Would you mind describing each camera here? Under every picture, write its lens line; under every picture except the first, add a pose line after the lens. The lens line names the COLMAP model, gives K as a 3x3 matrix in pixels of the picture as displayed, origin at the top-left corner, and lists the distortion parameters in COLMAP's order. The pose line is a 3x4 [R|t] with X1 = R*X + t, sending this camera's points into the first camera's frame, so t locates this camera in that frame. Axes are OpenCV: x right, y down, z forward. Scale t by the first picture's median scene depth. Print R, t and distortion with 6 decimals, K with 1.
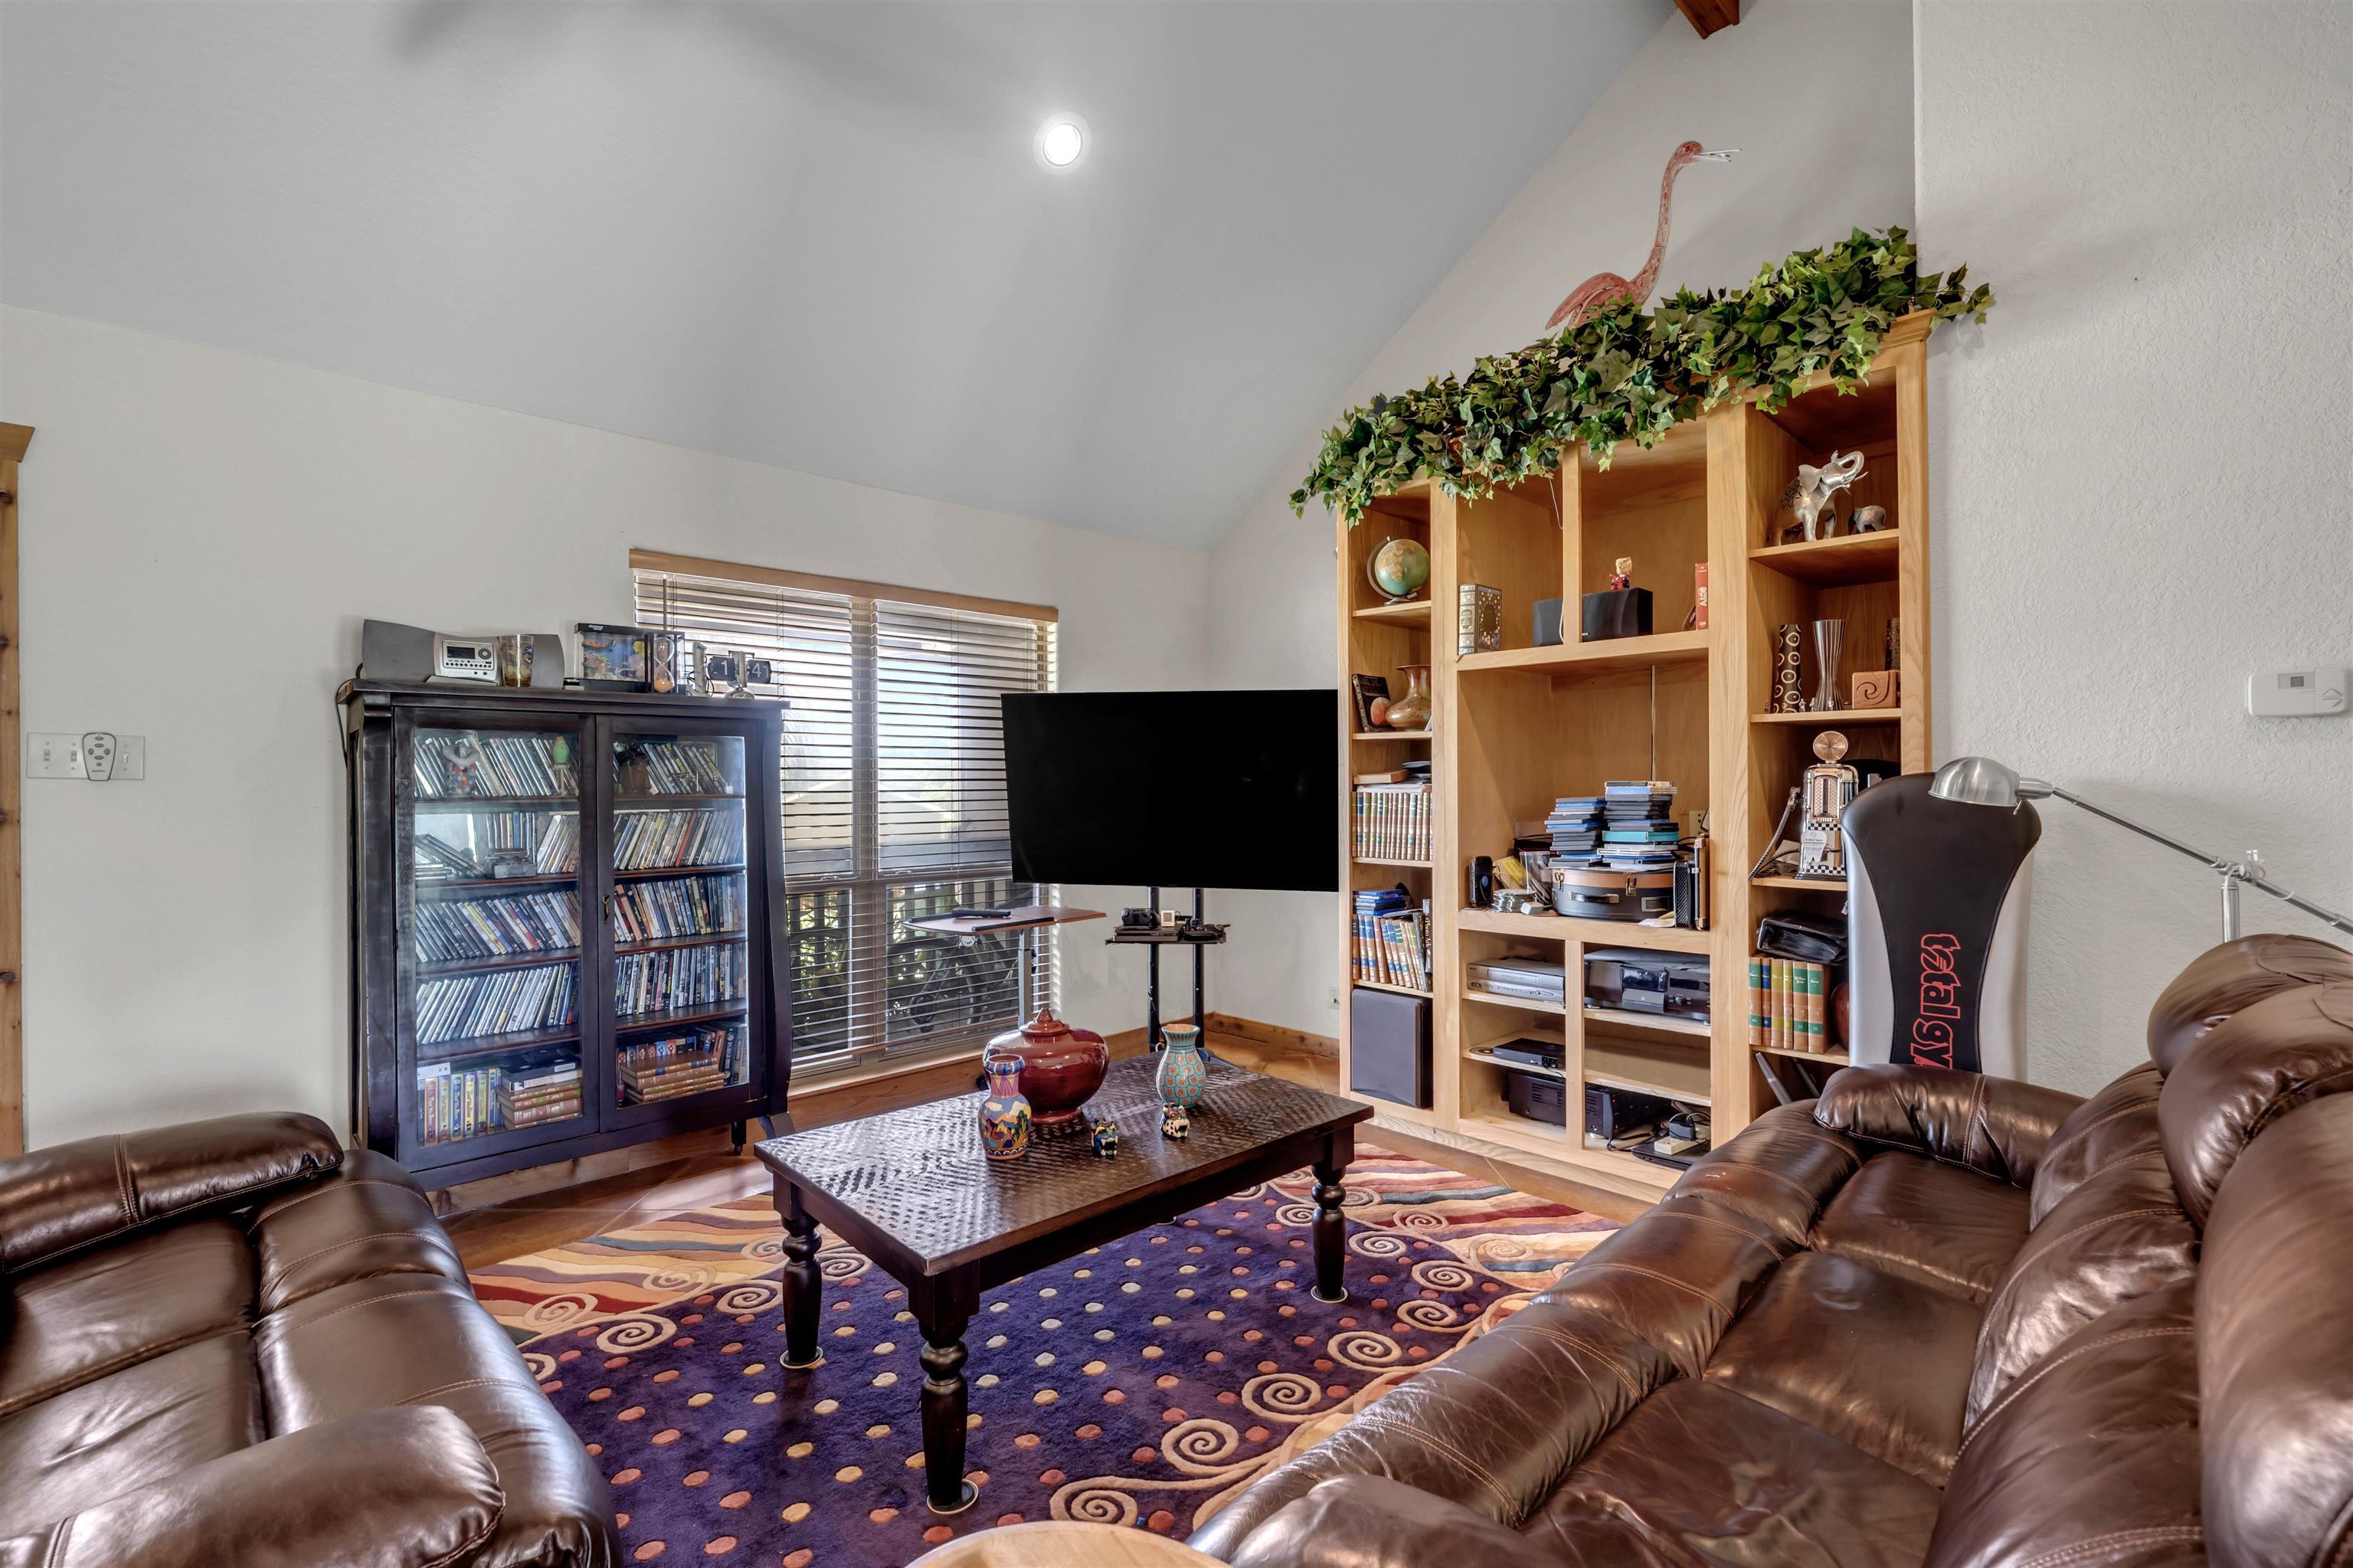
lens RADIAL K [[1041.1, 0, 1176.5], [0, 1041.1, 784.0], [0, 0, 1]] dist [0.000109, 0.000432]
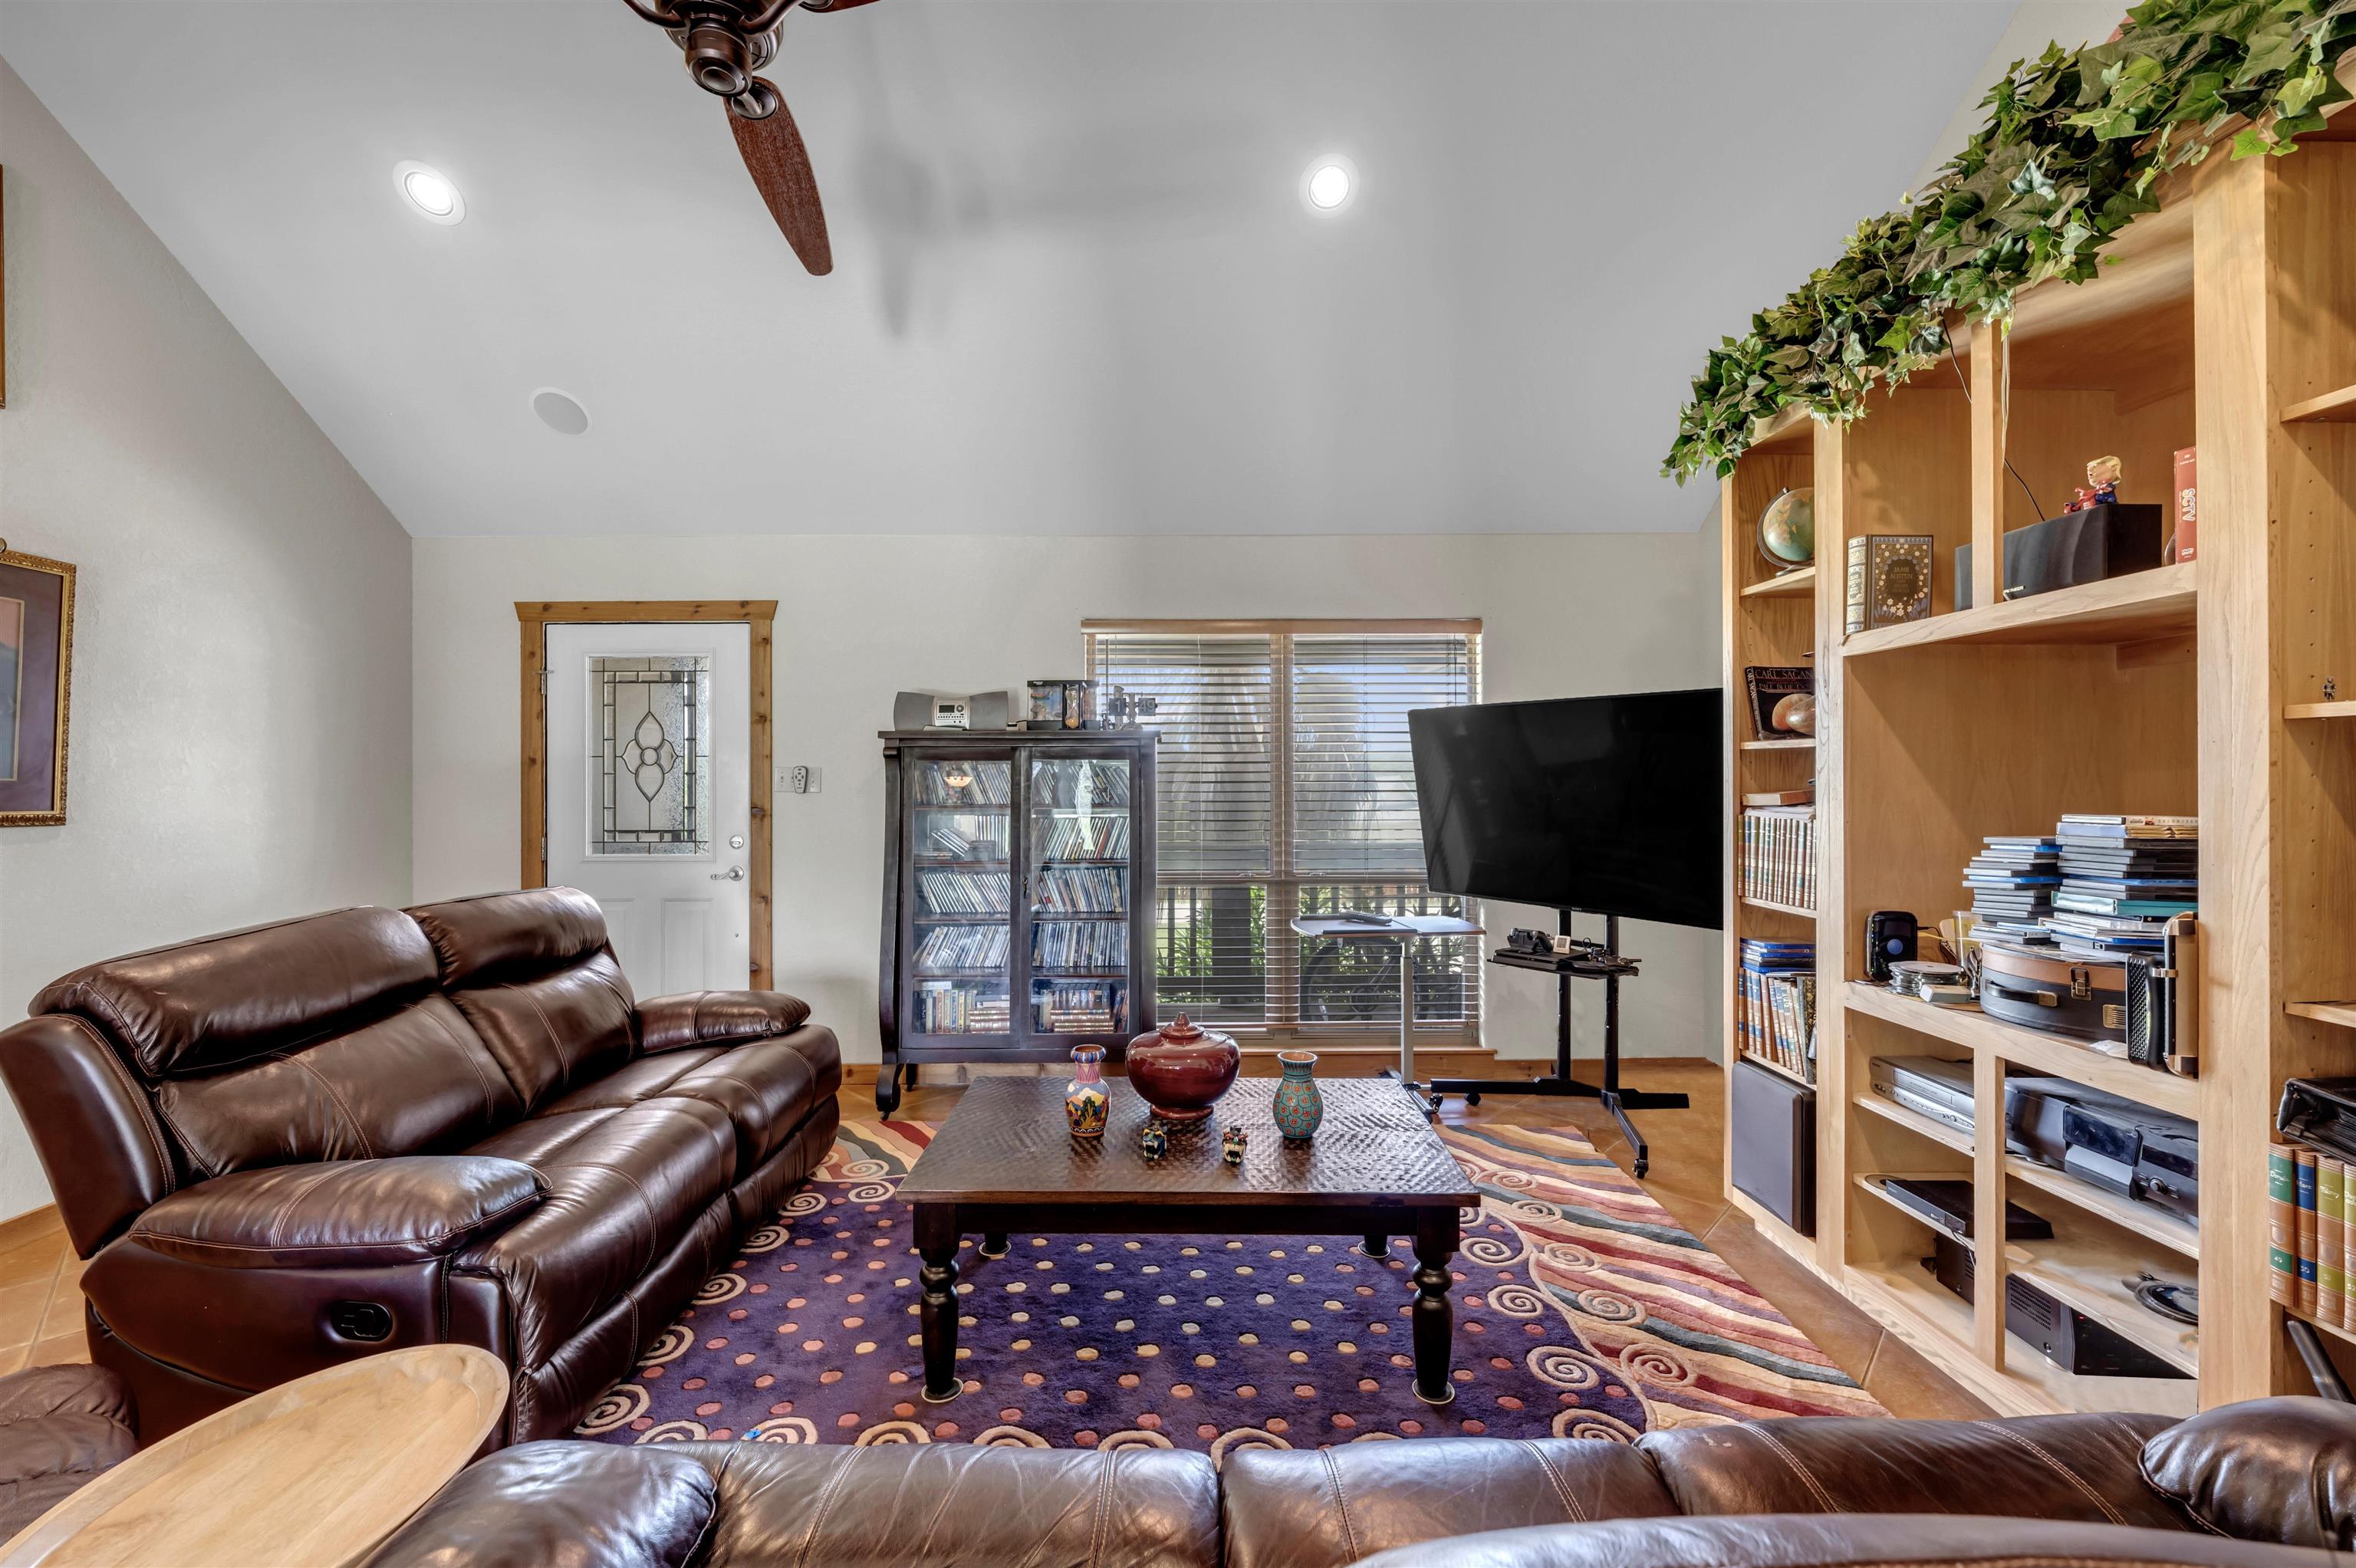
lens RADIAL K [[939.9, 0, 1170.5], [0, 939.9, 778.6], [0, 0, 1]] dist [-0.002283, 0.000163]
pose [[0.727978, 0.001840, -0.685598, 0.417494], [-0.001881, 0.999998, 0.000687, -0.024075], [0.685598, 0.000789, 0.727980, 0.209074]]
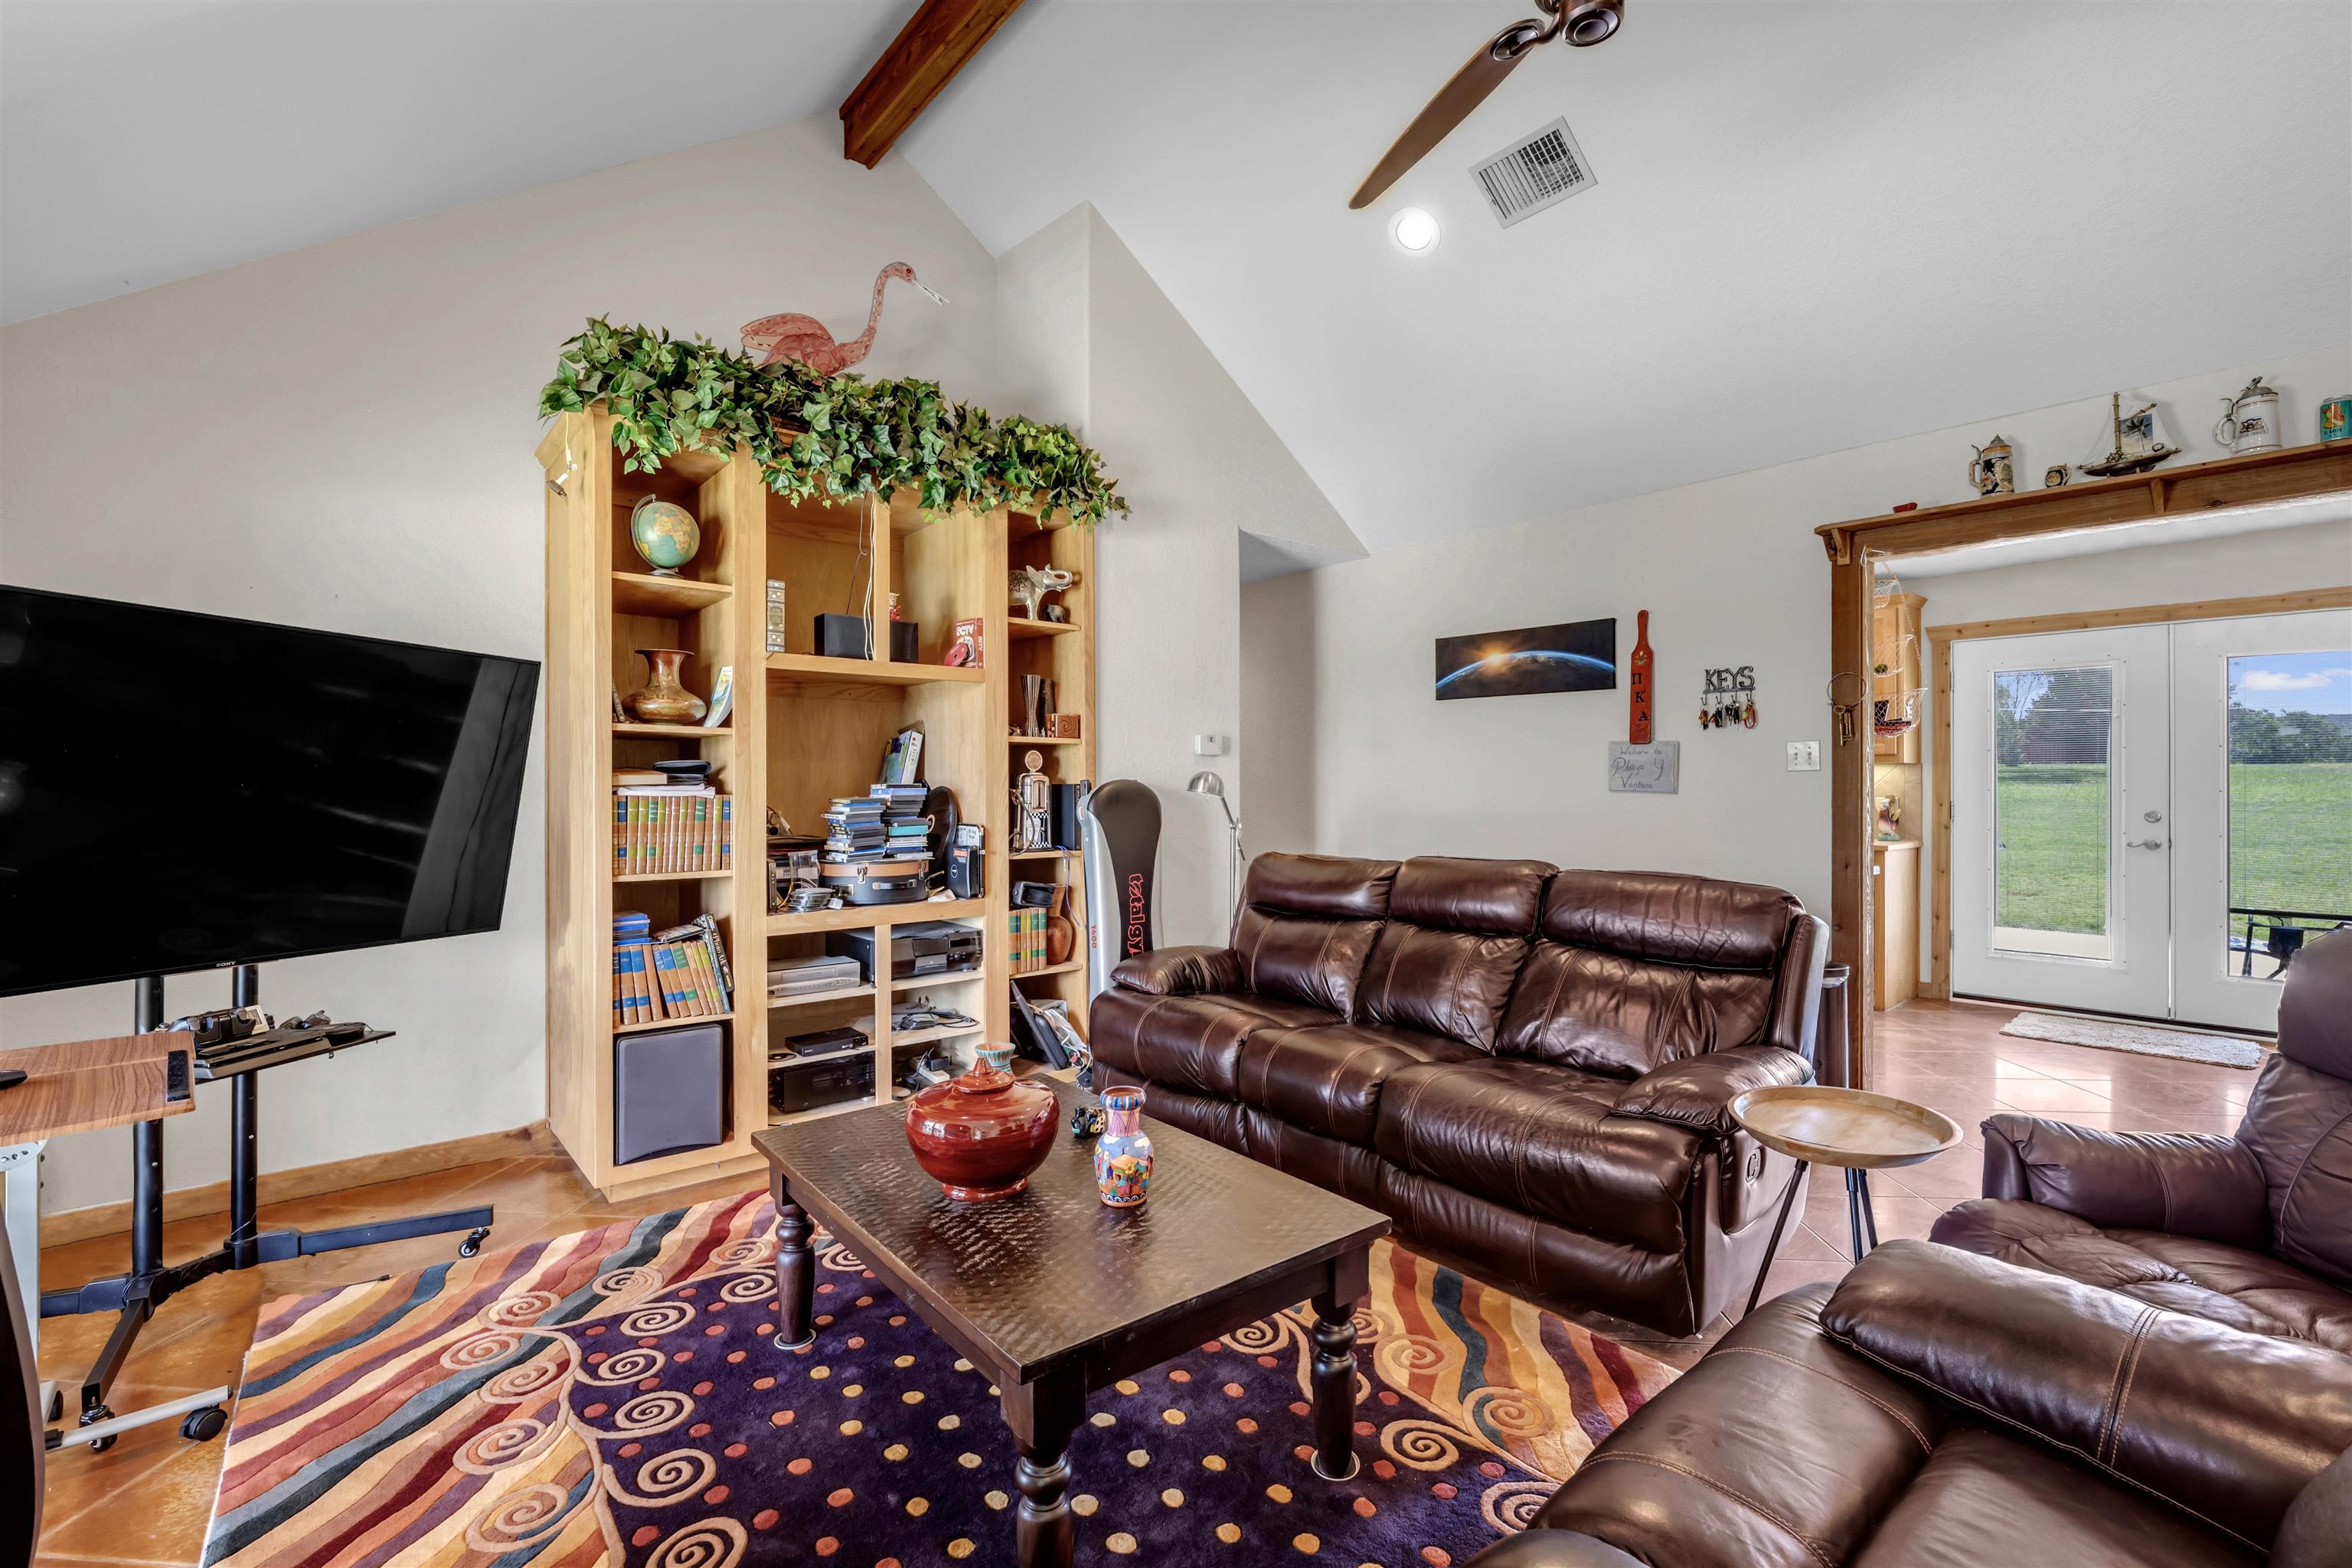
lens RADIAL K [[1040.7, 0, 1176.0], [0, 1040.7, 784.0], [0, 0, 1]] dist [0.000109, 0.000432]
pose [[0.068936, 0.004331, 0.997612, -0.728035], [0.000014, 0.999991, -0.004342, 0.002678], [-0.997621, 0.000313, 0.068935, 0.614011]]
